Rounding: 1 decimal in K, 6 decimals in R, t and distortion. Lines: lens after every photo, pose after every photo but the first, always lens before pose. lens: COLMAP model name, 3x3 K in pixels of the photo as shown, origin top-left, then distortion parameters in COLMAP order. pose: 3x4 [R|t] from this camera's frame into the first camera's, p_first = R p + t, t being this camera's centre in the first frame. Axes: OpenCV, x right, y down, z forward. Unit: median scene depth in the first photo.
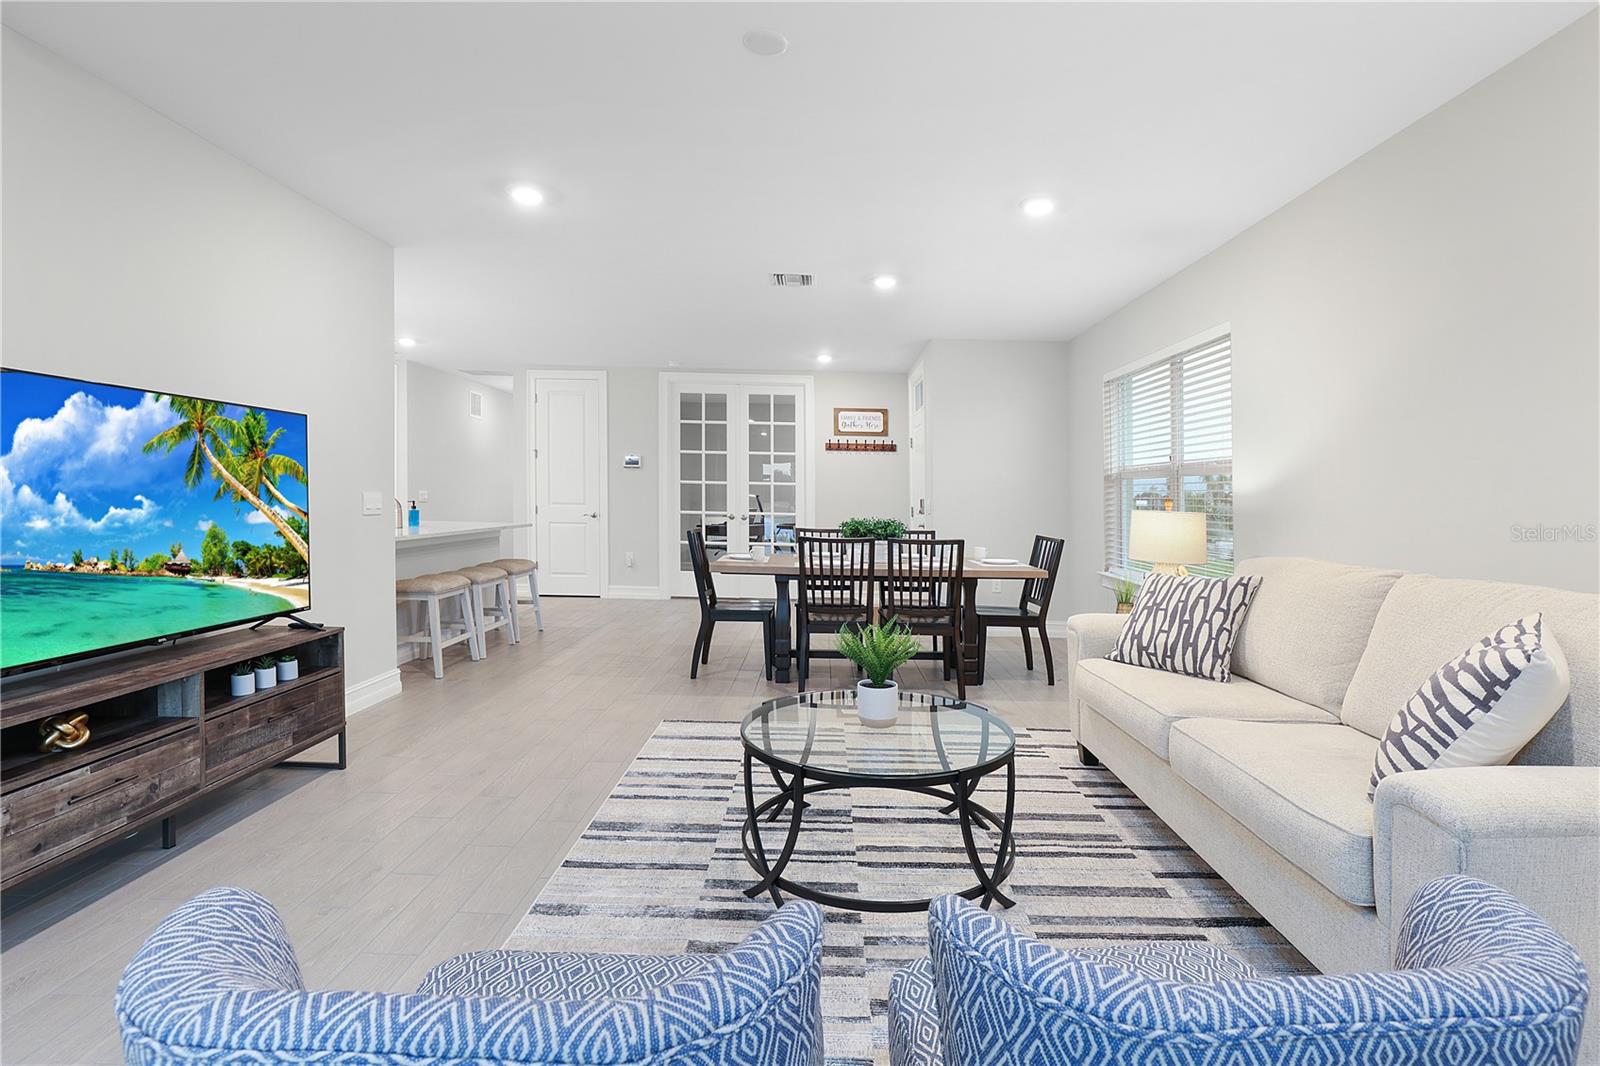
lens RADIAL K [[752.4, 0, 810.2], [0, 752.4, 506.8], [0, 0, 1]] dist [-0.031959, 0.008082]
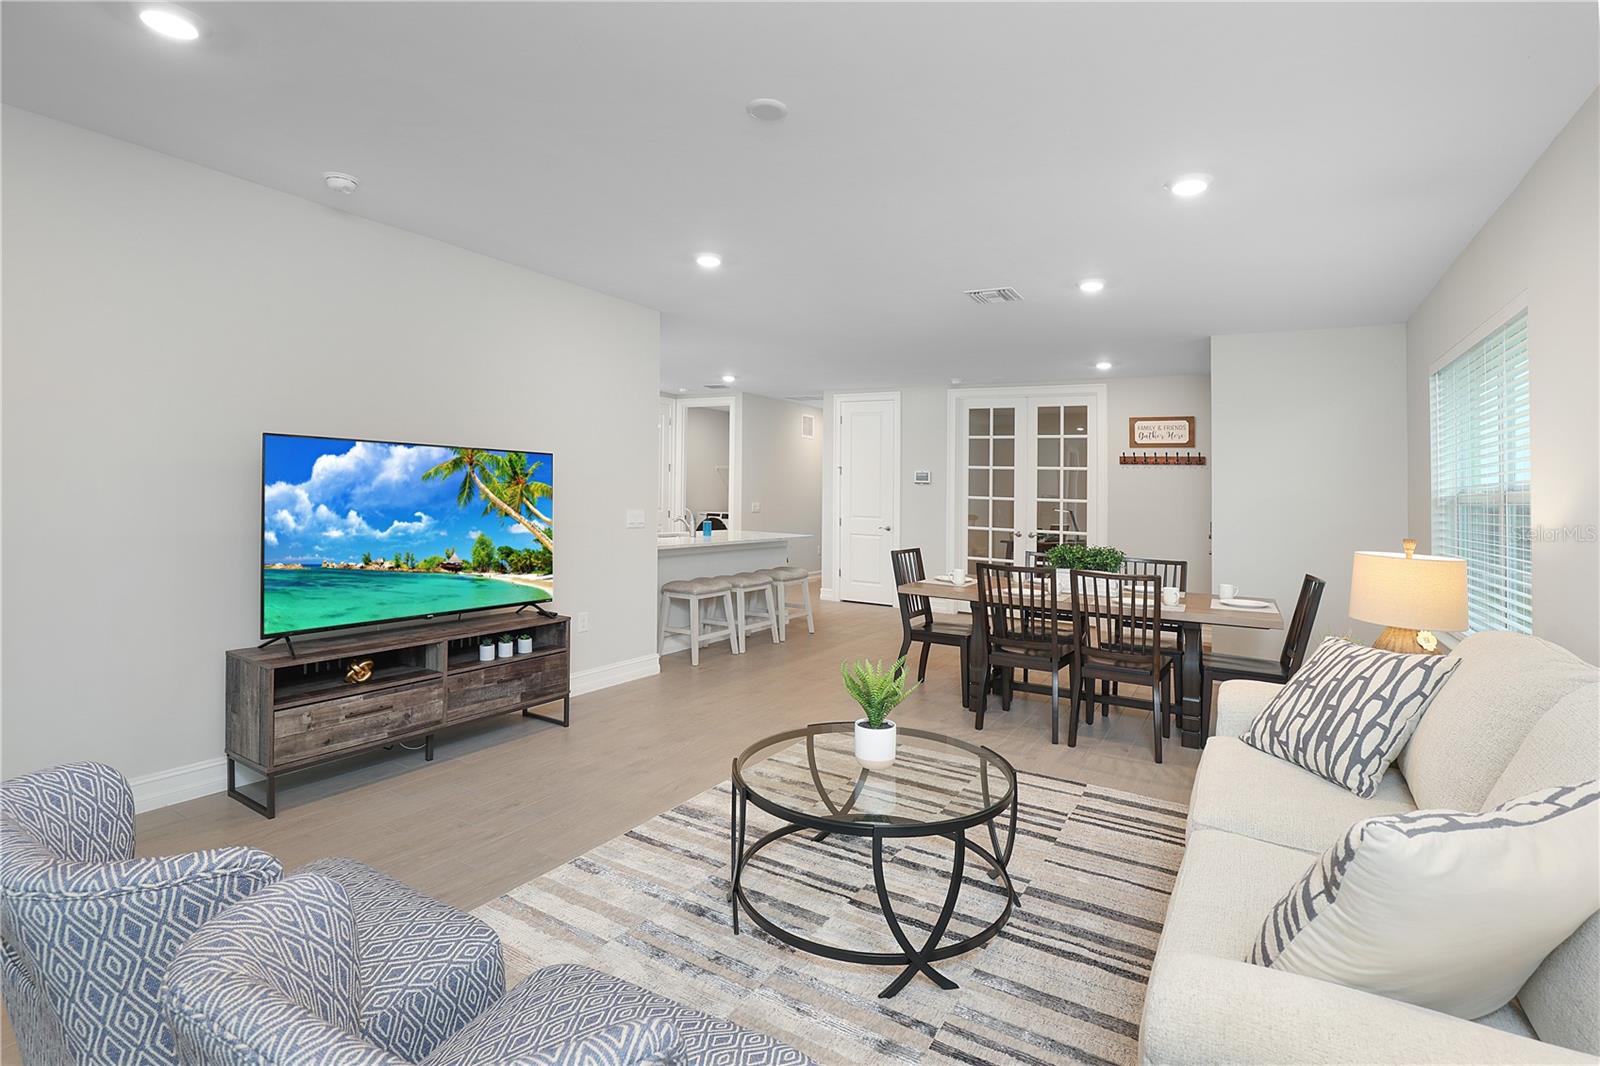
lens RADIAL K [[752.4, 0, 810.2], [0, 752.4, 506.8], [0, 0, 1]] dist [-0.031959, 0.008082]
pose [[0.865249, 0.014577, -0.501130, 0.421865], [-0.019488, 0.999800, -0.004566, -0.034948], [0.500963, 0.013717, 0.865360, 0.086574]]
